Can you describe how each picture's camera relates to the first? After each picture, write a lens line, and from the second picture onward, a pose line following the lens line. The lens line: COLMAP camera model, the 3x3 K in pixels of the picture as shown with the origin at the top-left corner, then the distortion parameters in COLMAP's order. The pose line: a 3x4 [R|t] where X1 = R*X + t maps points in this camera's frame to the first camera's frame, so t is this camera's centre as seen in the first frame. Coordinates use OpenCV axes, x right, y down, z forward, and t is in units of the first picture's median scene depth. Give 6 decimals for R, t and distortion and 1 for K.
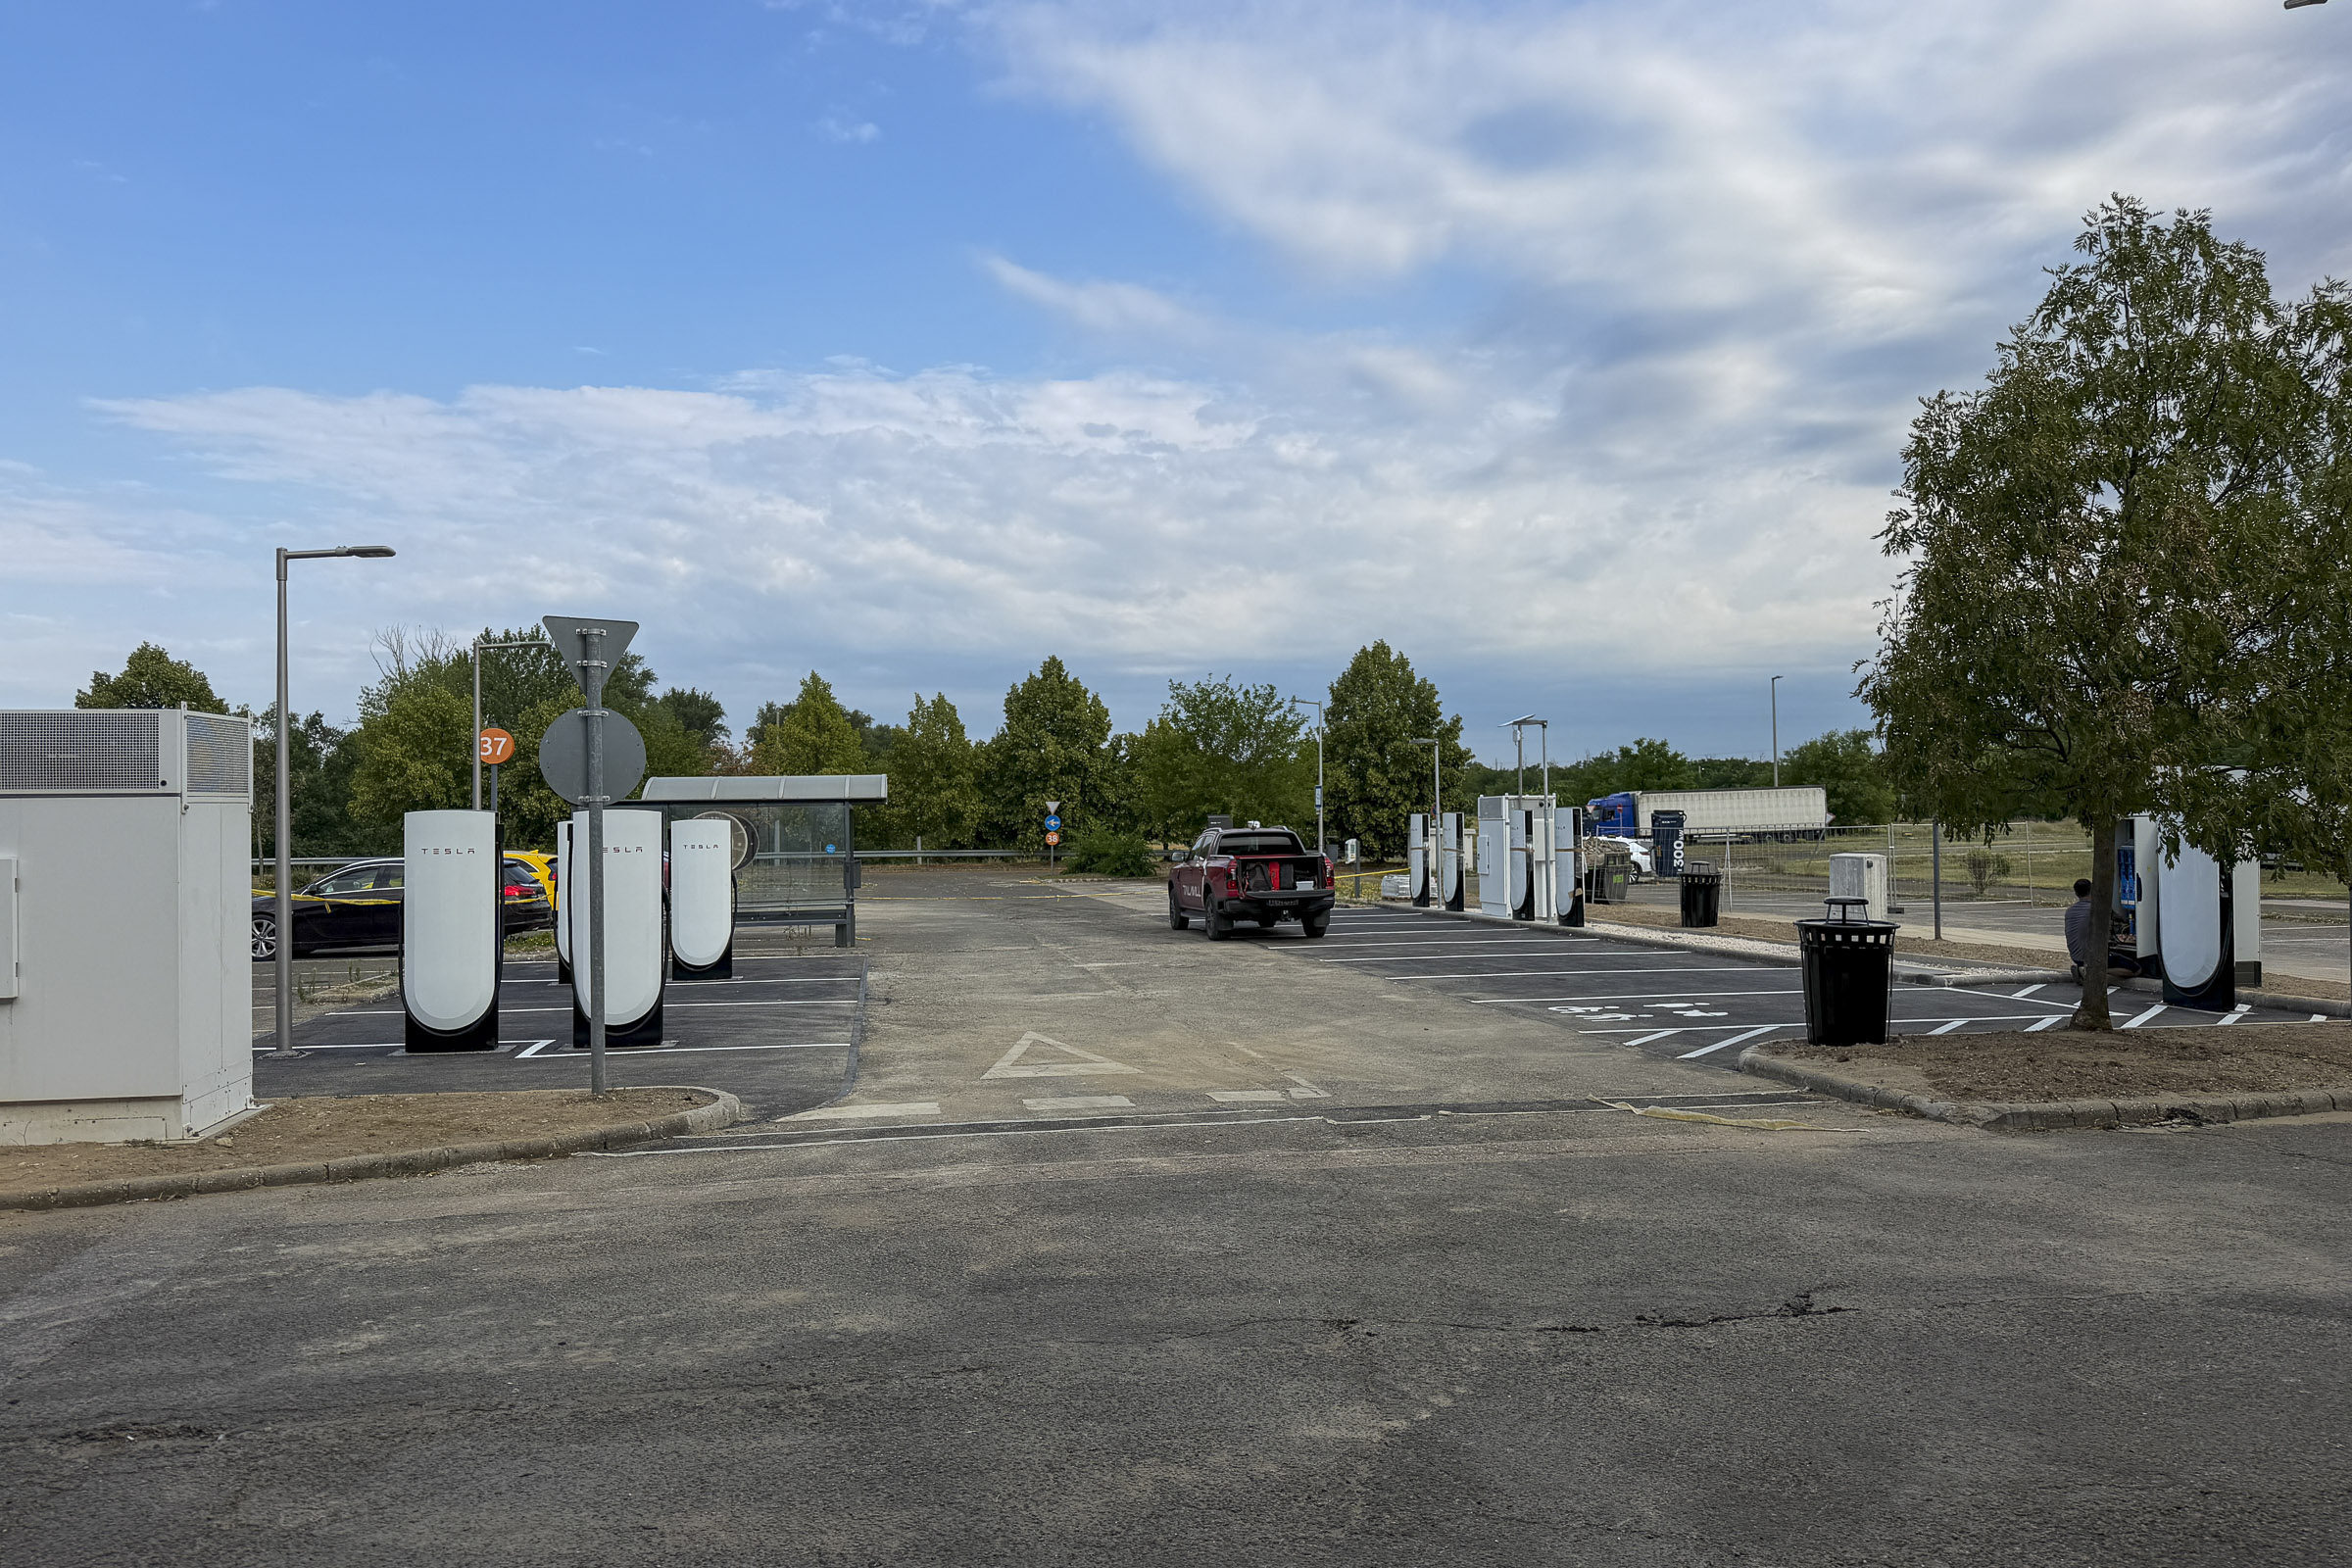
lens RADIAL K [[1629.1, 0, 1171.6], [0, 1629.1, 781.8], [0, 0, 1]] dist [-0.027976, -0.008001]
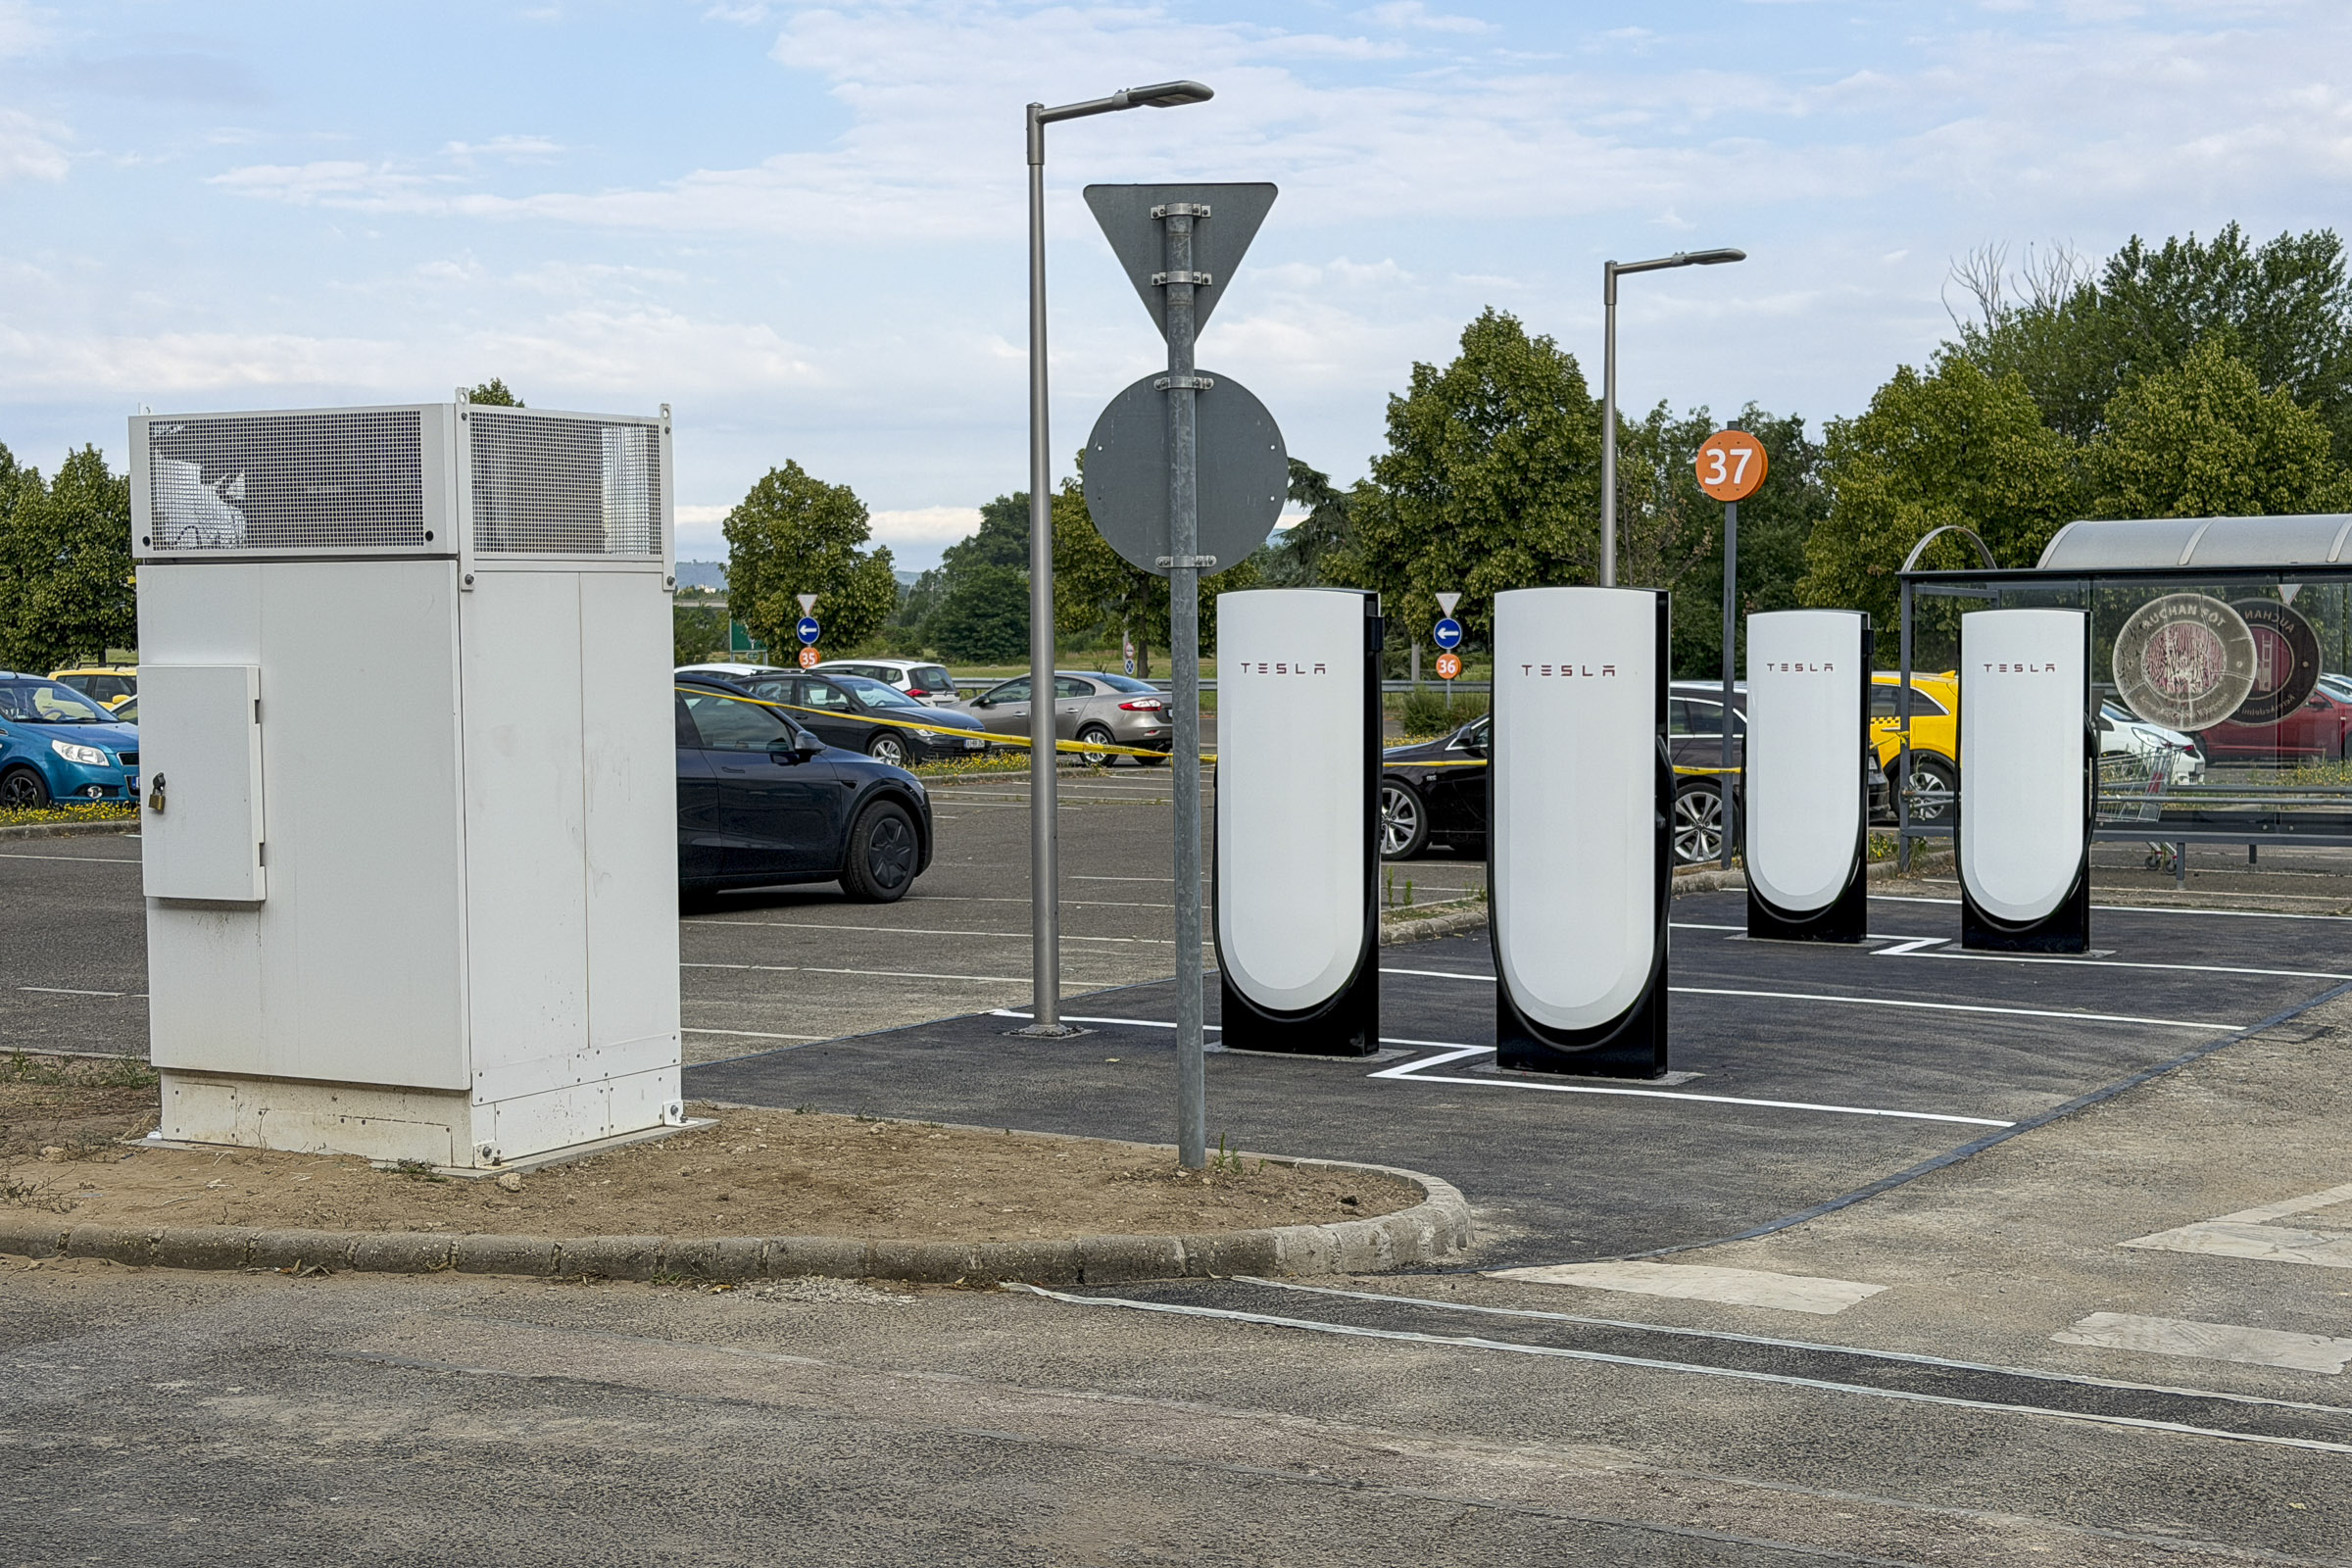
lens RADIAL K [[3190.1, 0, 1177.2], [0, 3190.1, 784.0], [0, 0, 1]] dist [0.101183, 0.000000]
pose [[0.755204, 0.038115, -0.654380, 0.137445], [0.011768, 0.997359, 0.071673, 0.004433], [0.655384, -0.061828, 0.752761, 0.144577]]
